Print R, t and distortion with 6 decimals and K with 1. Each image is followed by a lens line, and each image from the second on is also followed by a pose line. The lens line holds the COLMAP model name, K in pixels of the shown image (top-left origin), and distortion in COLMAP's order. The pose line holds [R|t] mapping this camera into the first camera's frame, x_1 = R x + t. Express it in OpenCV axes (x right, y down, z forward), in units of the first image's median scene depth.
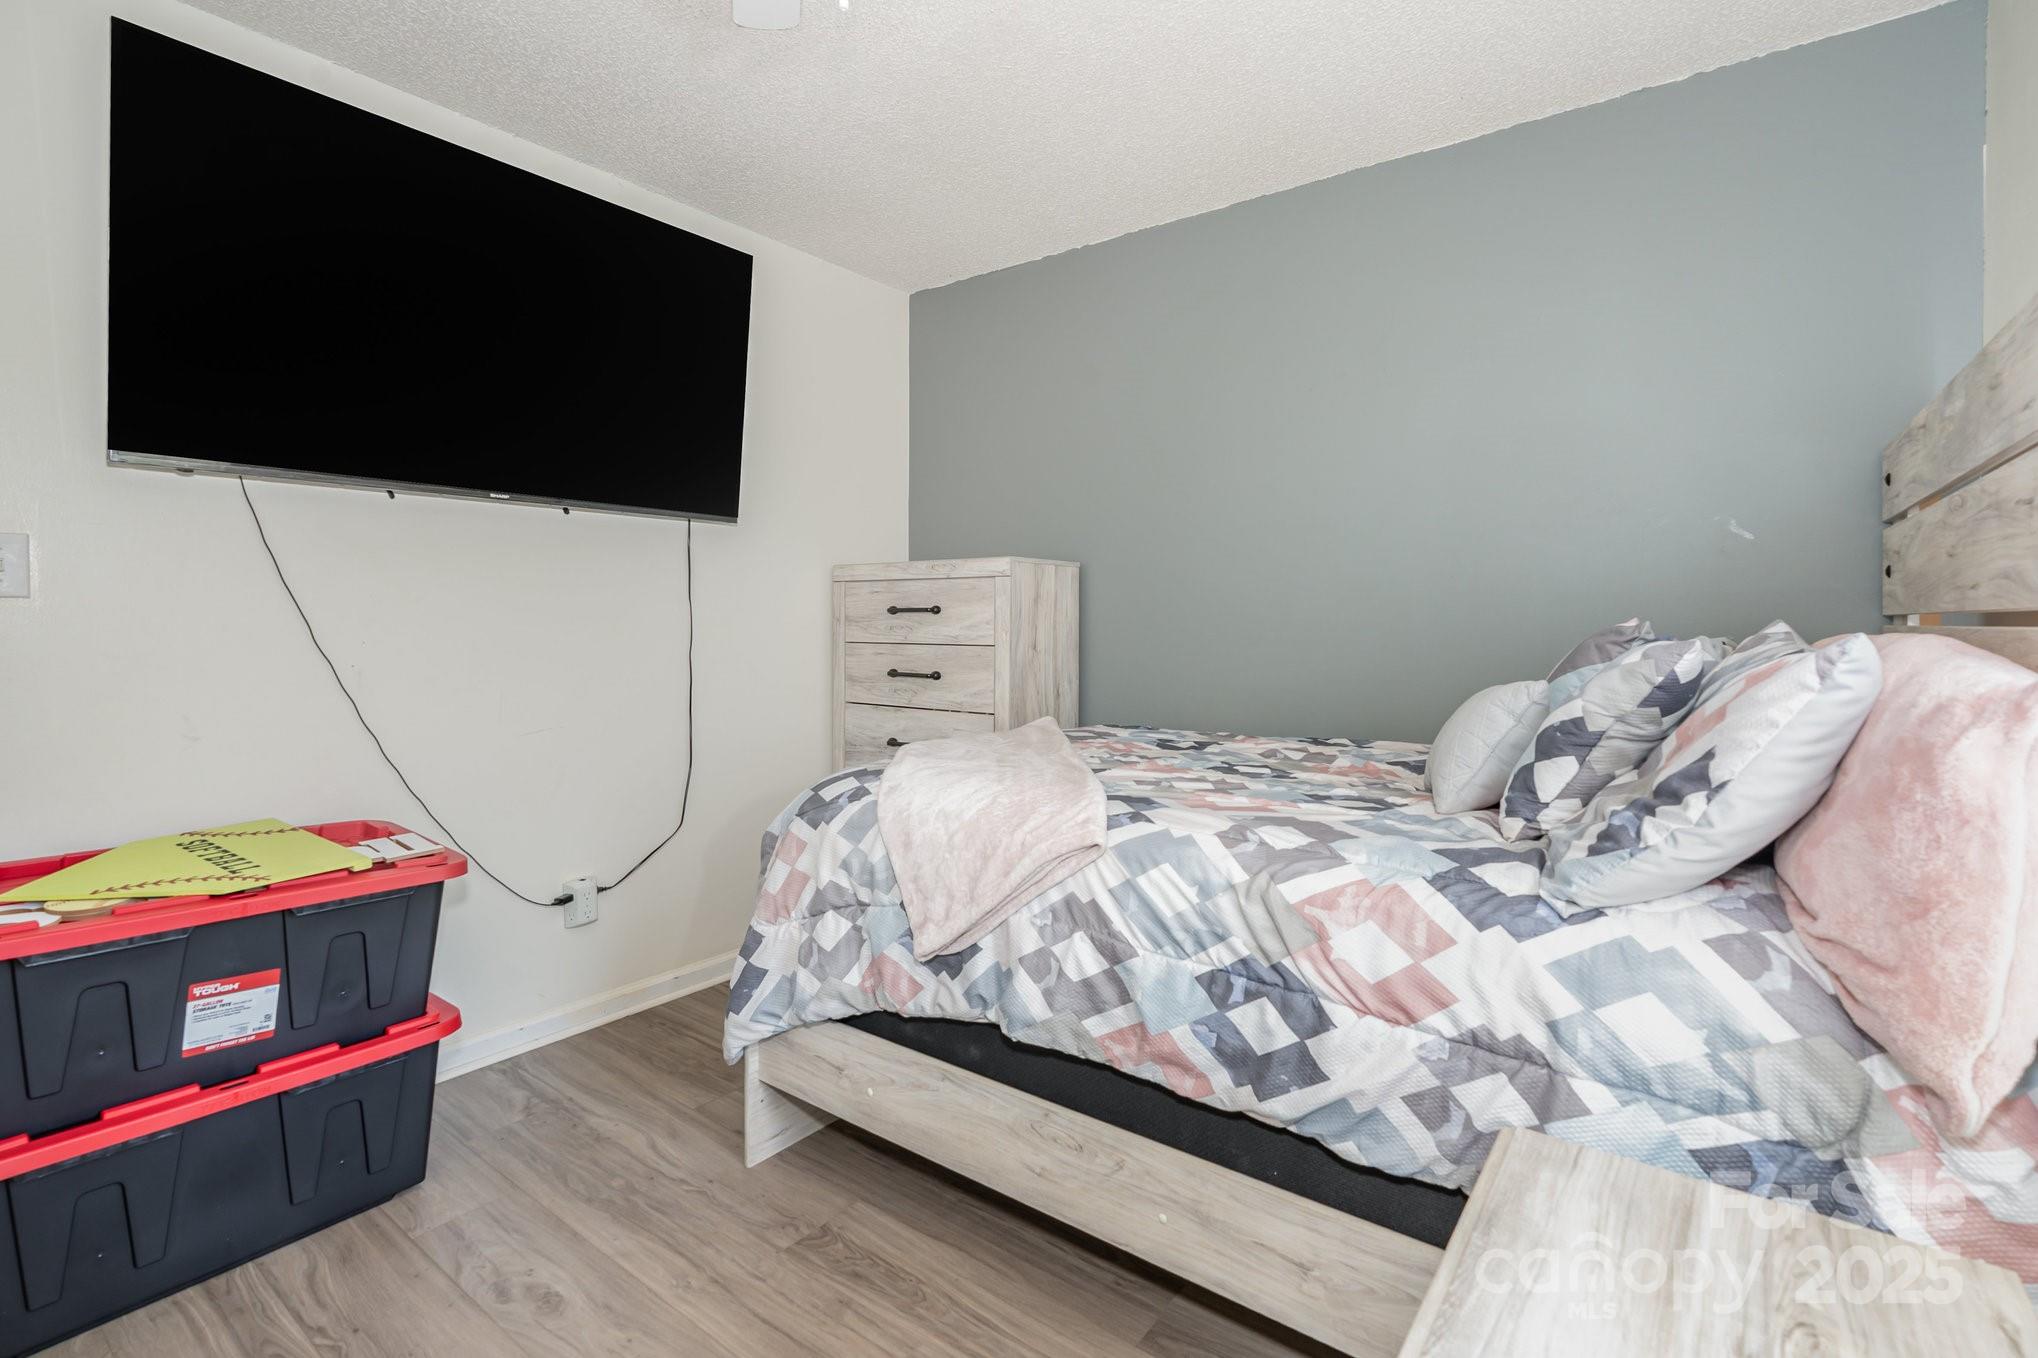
lens RADIAL K [[936.5, 0, 1025.0], [0, 936.5, 639.1], [0, 0, 1]] dist [-0.011588, -0.000030]
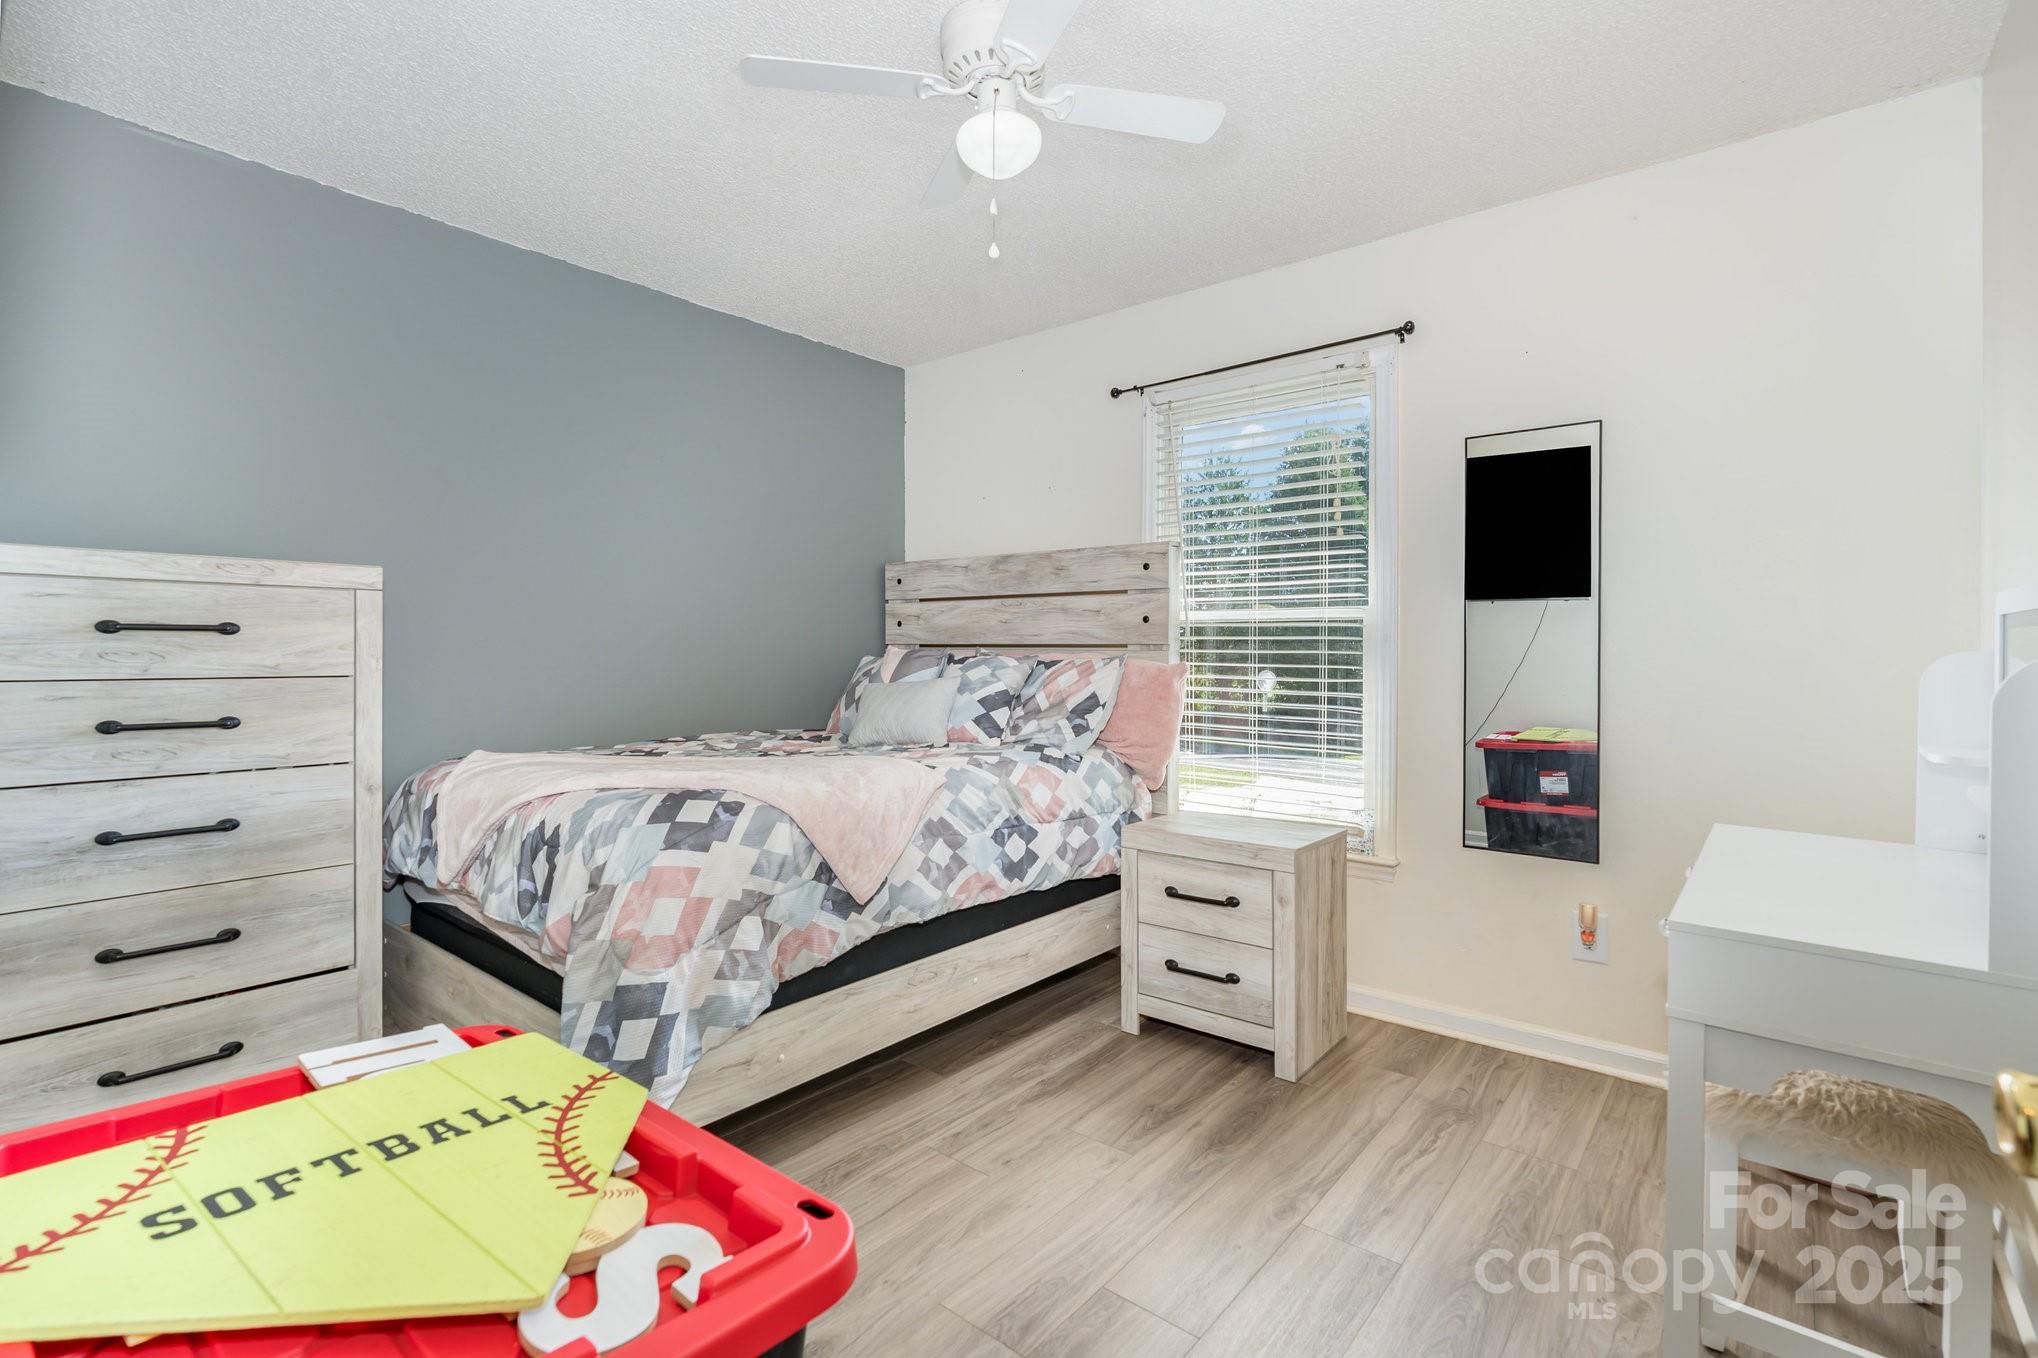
lens RADIAL K [[936.5, 0, 1025.0], [0, 936.5, 639.1], [0, 0, 1]] dist [-0.011588, -0.000030]
pose [[0.052951, 0.003123, 0.998592, -1.600936], [0.012363, 0.999916, -0.003783, -0.028207], [-0.998521, 0.012546, 0.052908, 0.777824]]
